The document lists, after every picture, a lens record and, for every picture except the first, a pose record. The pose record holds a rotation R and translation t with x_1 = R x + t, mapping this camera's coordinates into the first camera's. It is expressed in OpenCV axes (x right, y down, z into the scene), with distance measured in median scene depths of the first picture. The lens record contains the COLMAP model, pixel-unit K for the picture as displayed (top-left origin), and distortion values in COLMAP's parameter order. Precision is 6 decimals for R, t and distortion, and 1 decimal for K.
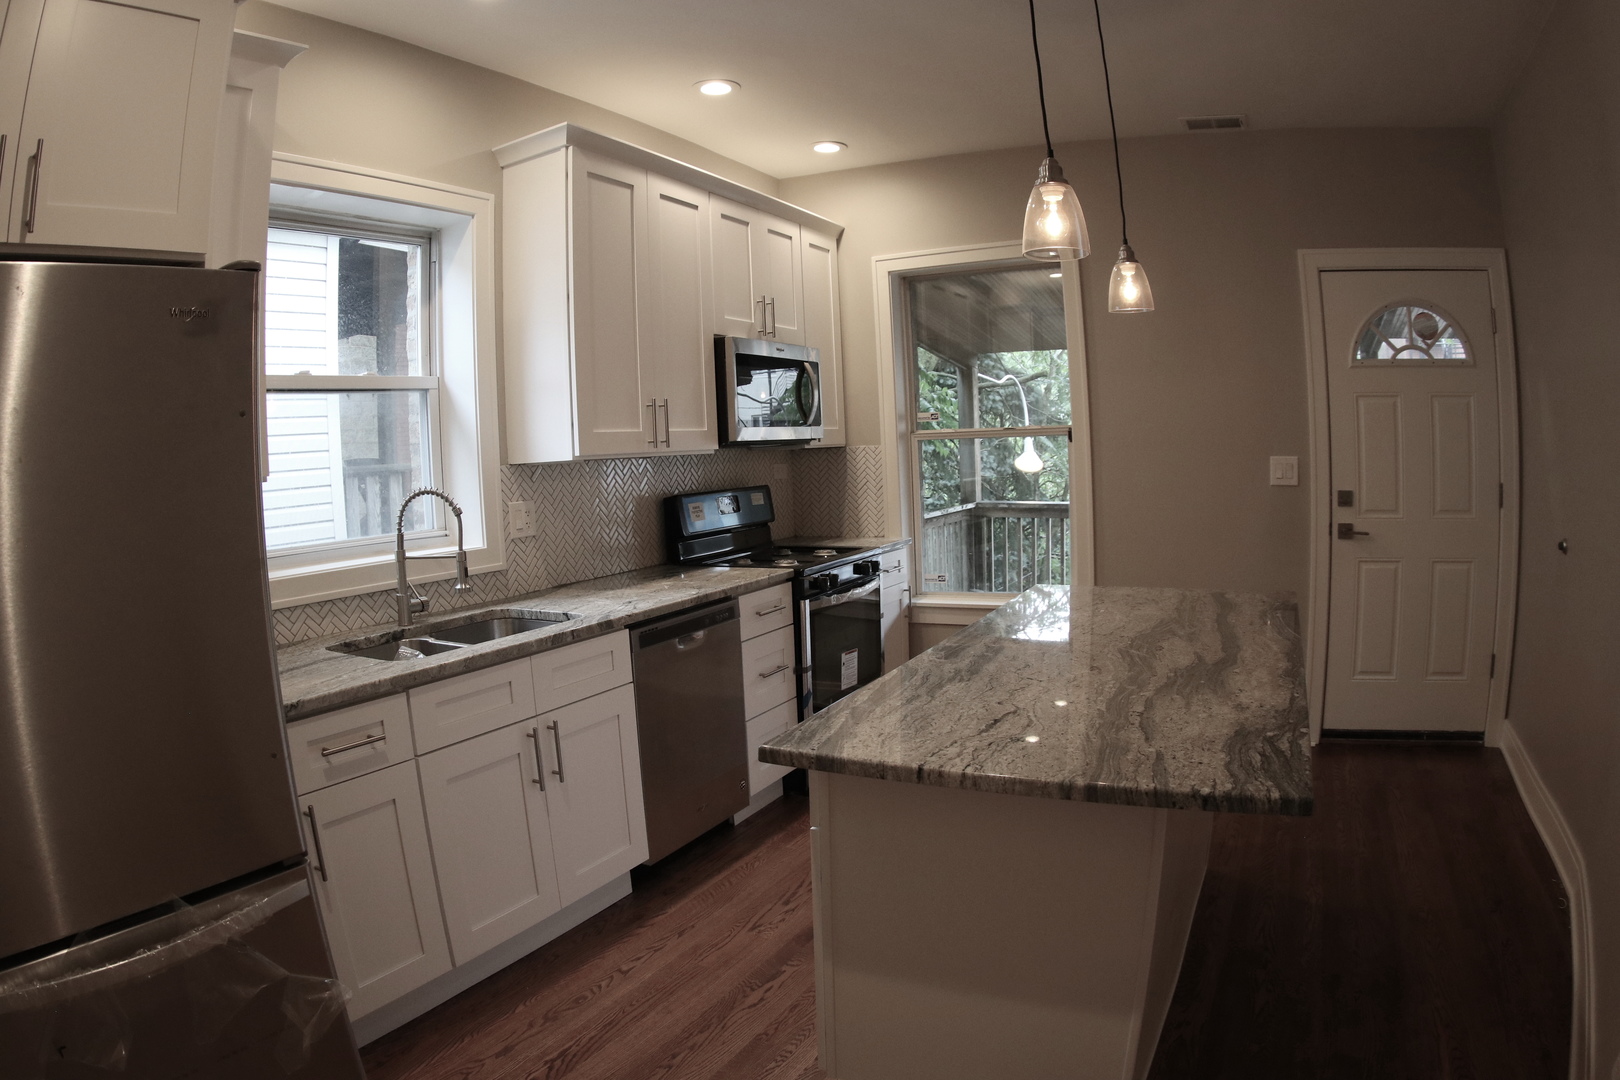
lens RADIAL K [[960.9, 0, 810.0], [0, 960.9, 540.0], [0, 0, 1]] dist [-0.351199, 0.151825]
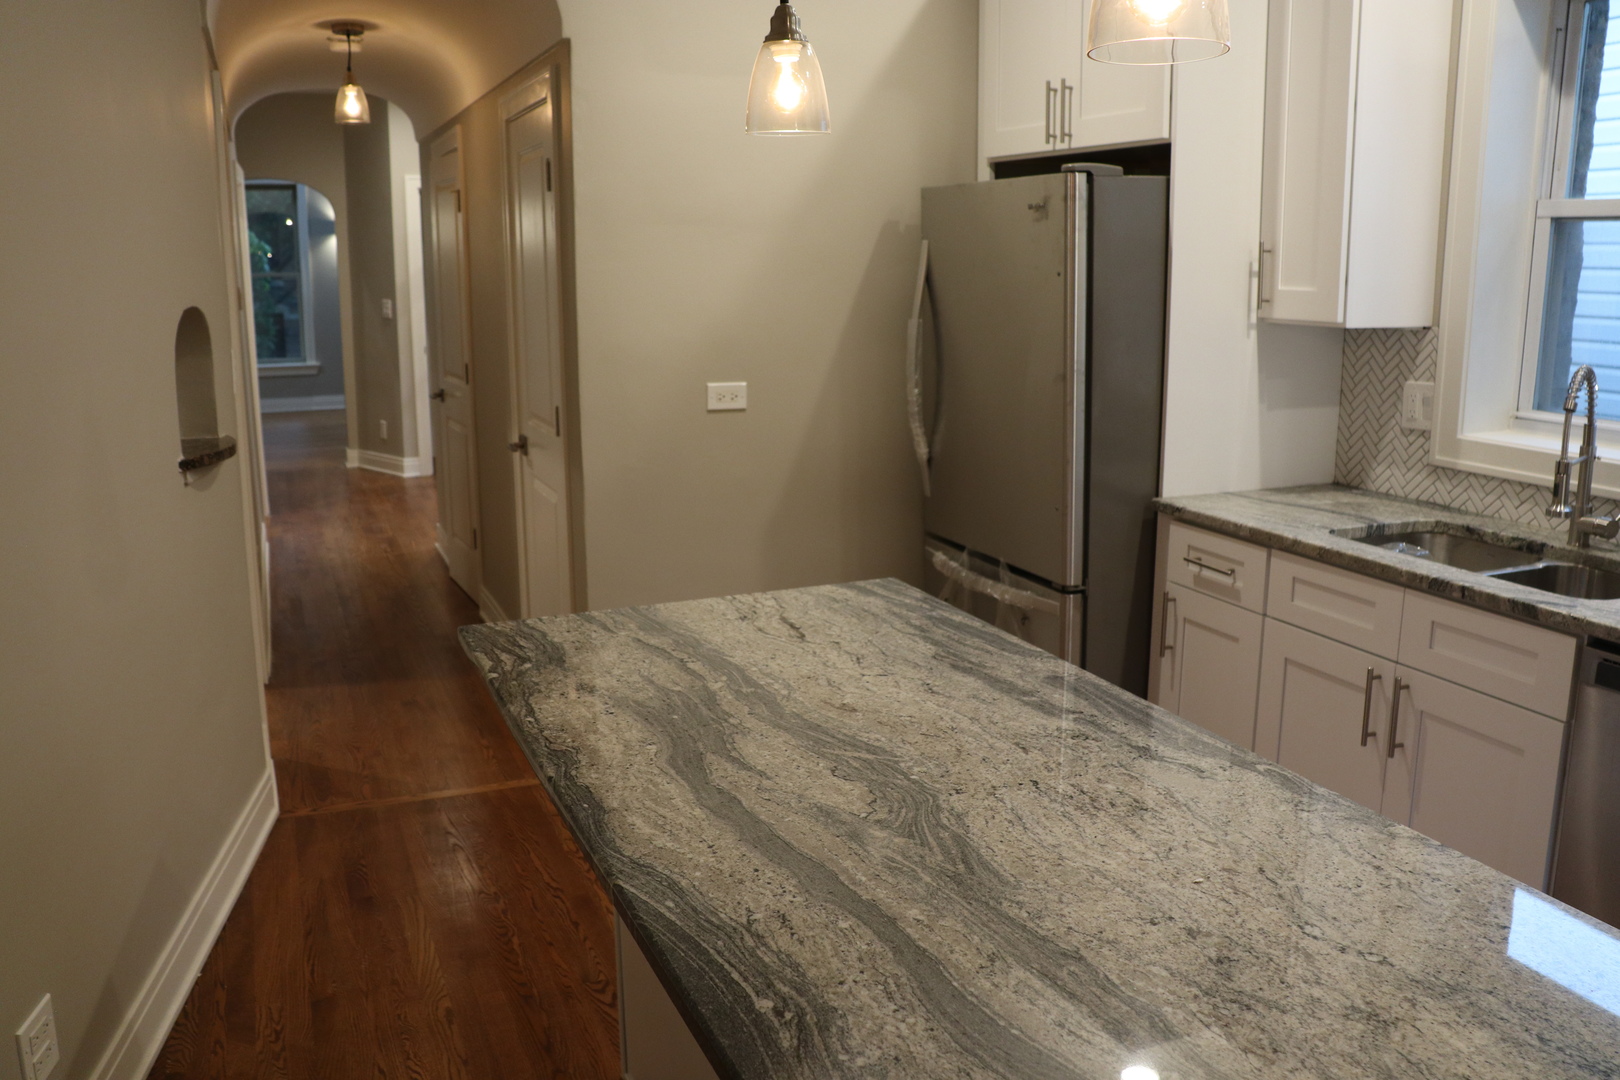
lens RADIAL K [[1370.7, 0, 822.1], [0, 1370.7, 539.0], [0, 0, 1]] dist [-0.153599, 0.145729]
pose [[-0.629834, 0.197838, -0.751112, 1.280834], [-0.050077, 0.954664, 0.293444, -0.335030], [0.775113, 0.222435, -0.591373, 1.888487]]
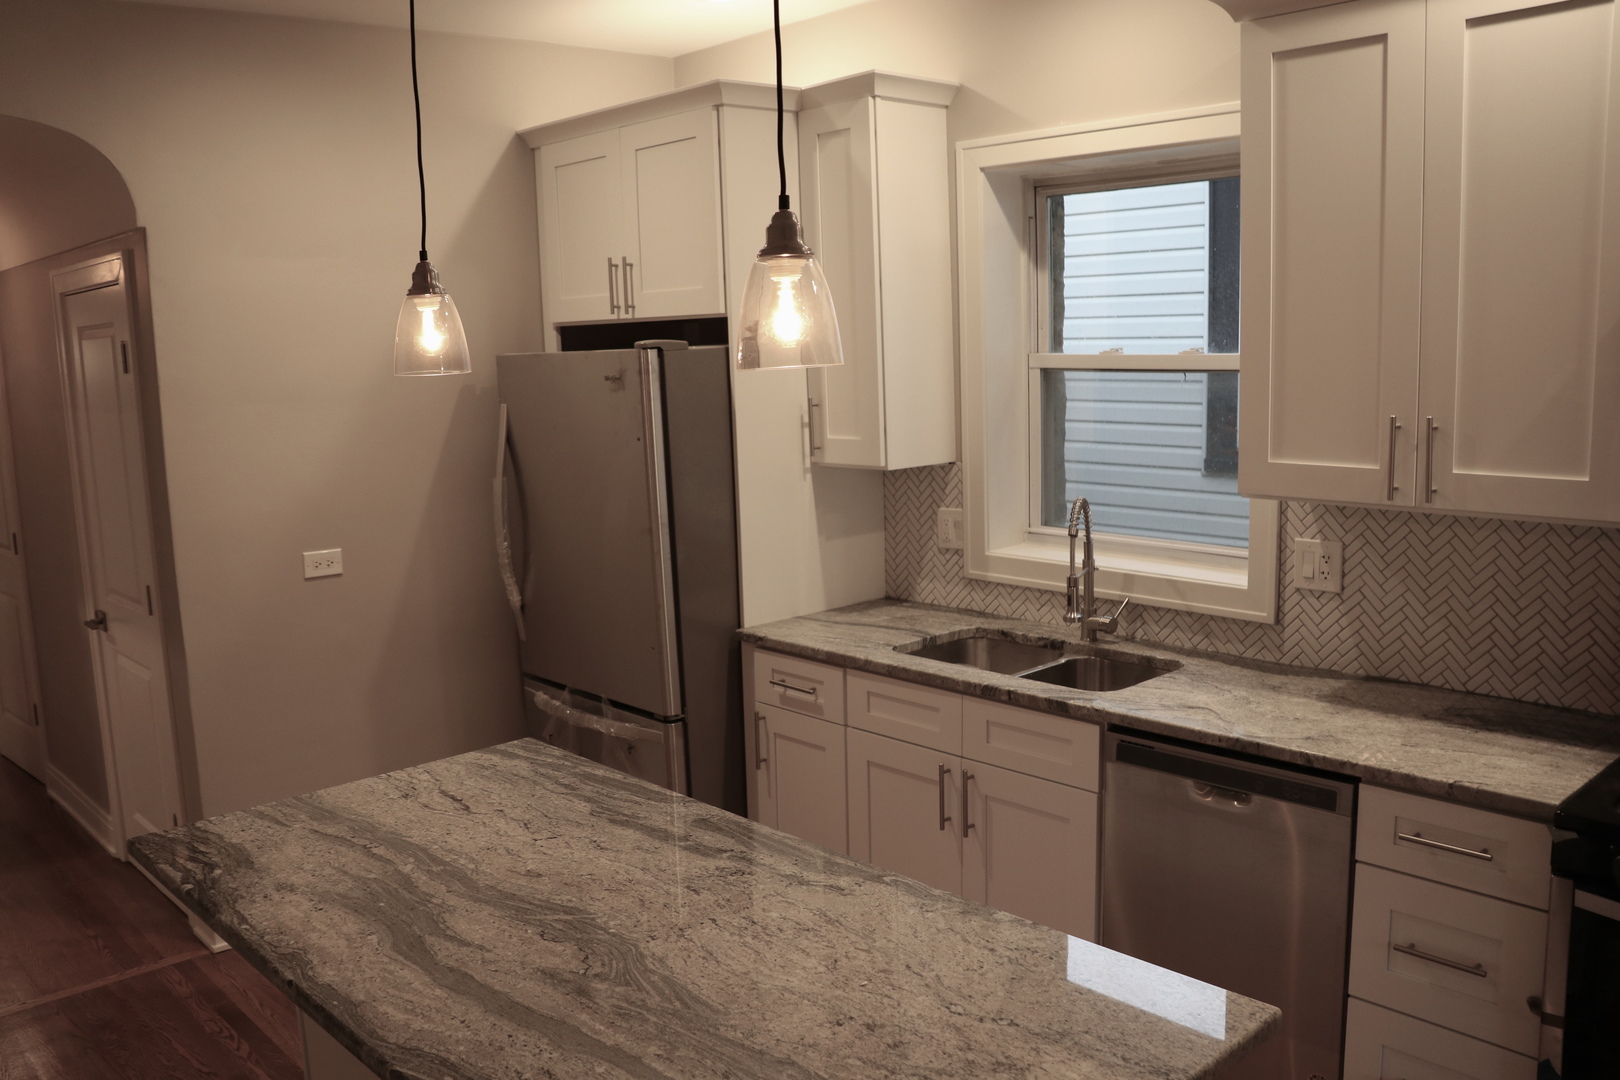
lens RADIAL K [[1362.2, 0, 808.3], [0, 1362.2, 546.2], [0, 0, 1]] dist [-0.155173, 0.125152]
pose [[-0.334004, 0.191248, -0.922965, 1.486819], [-0.047441, 0.974547, 0.219105, -0.473770], [0.941377, 0.116968, -0.316430, 1.877204]]
